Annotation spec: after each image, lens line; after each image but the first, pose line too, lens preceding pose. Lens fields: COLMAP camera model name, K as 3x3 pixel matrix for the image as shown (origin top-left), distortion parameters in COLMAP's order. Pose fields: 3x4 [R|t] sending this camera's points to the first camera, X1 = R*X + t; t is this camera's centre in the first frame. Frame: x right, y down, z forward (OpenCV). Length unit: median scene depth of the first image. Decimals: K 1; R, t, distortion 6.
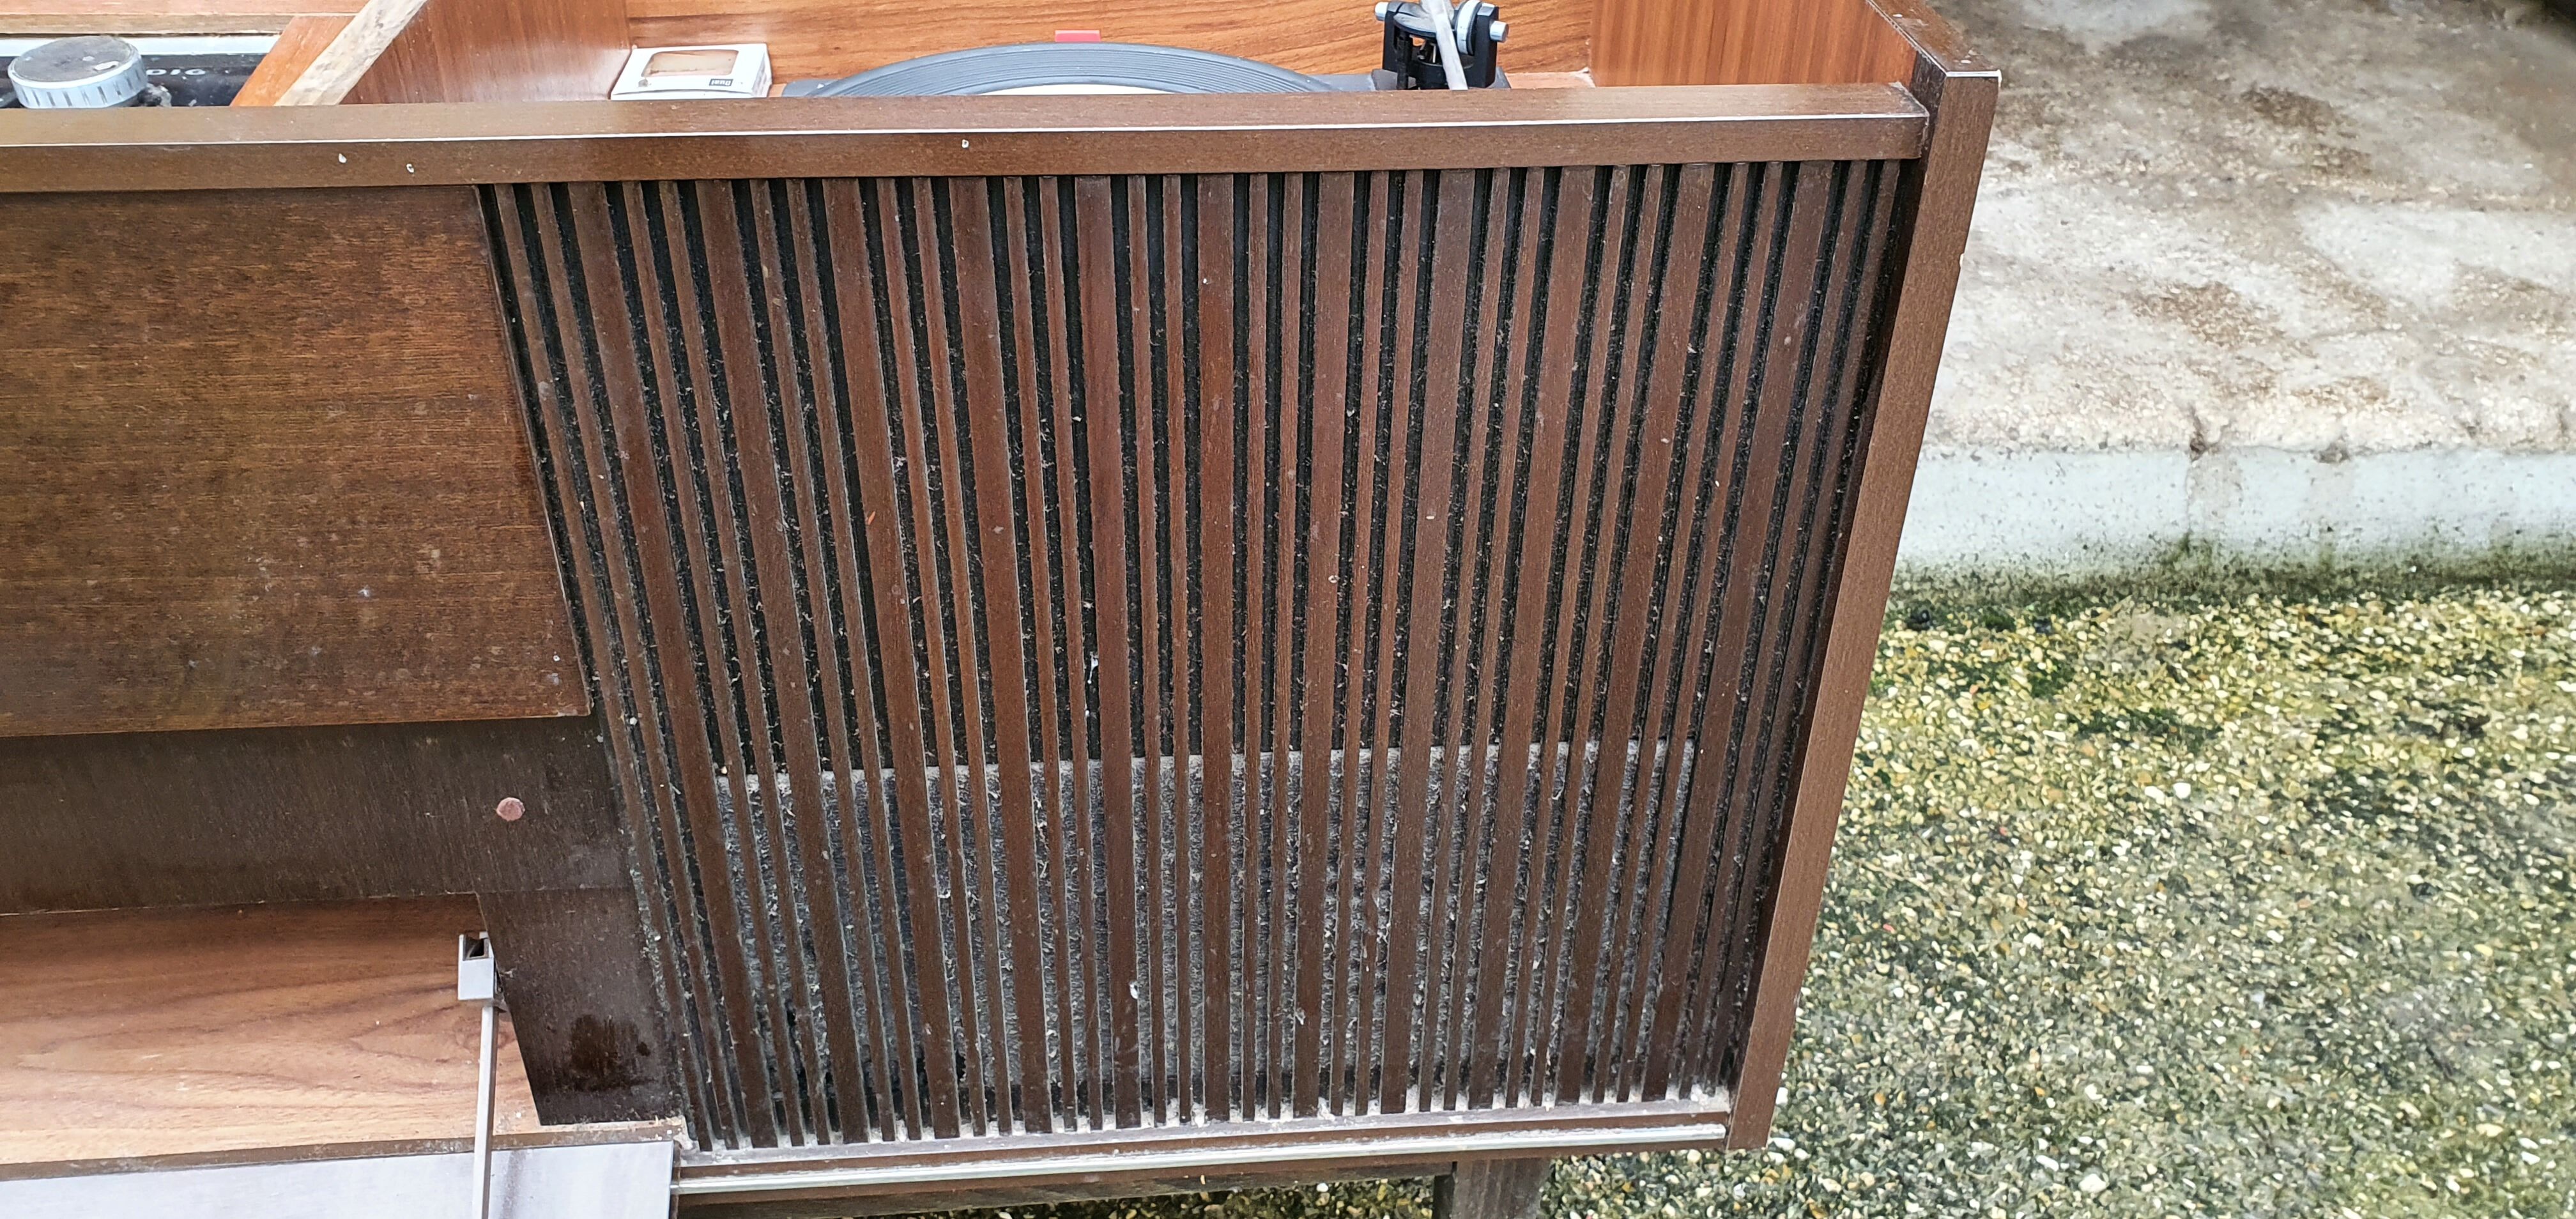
lens RADIAL K [[1985.1, 0, 1269.6], [0, 1985.1, 642.2], [0, 0, 1]] dist [0.005589, 0.007070]
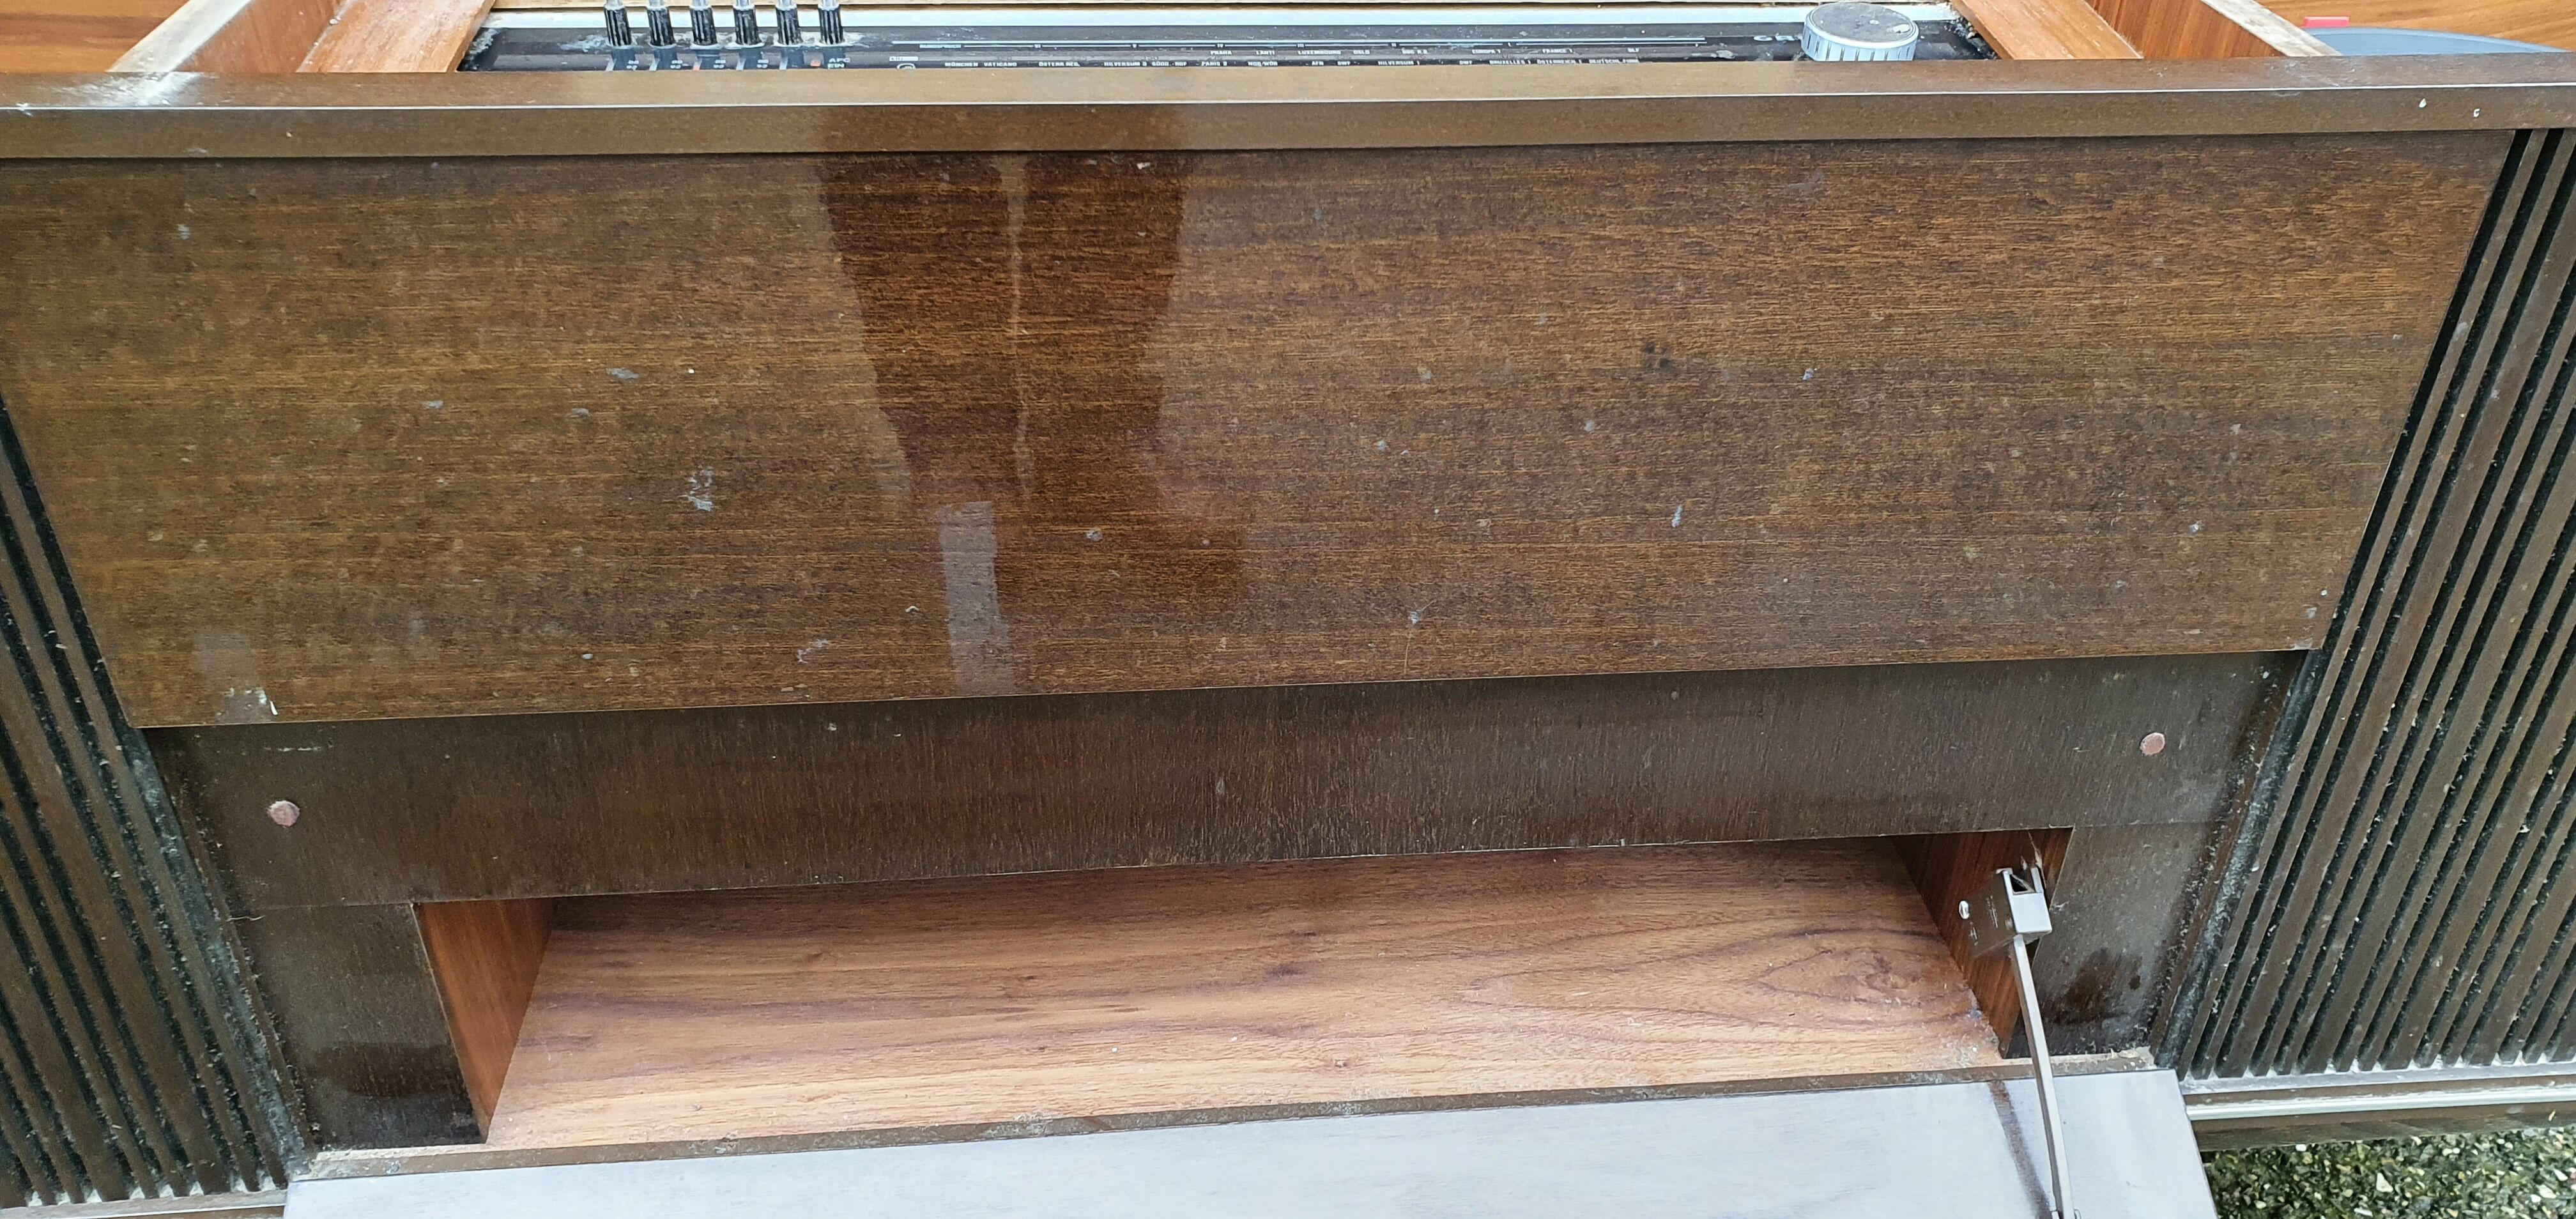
lens RADIAL K [[1985.1, 0, 1313.8], [0, 1985.1, 666.1], [0, 0, 1]] dist [0.005589, 0.007070]
pose [[0.999752, 0.001634, 0.022229, -0.396601], [-0.001613, 0.999998, -0.000947, 0.021074], [-0.022231, 0.000911, 0.999752, -0.015855]]
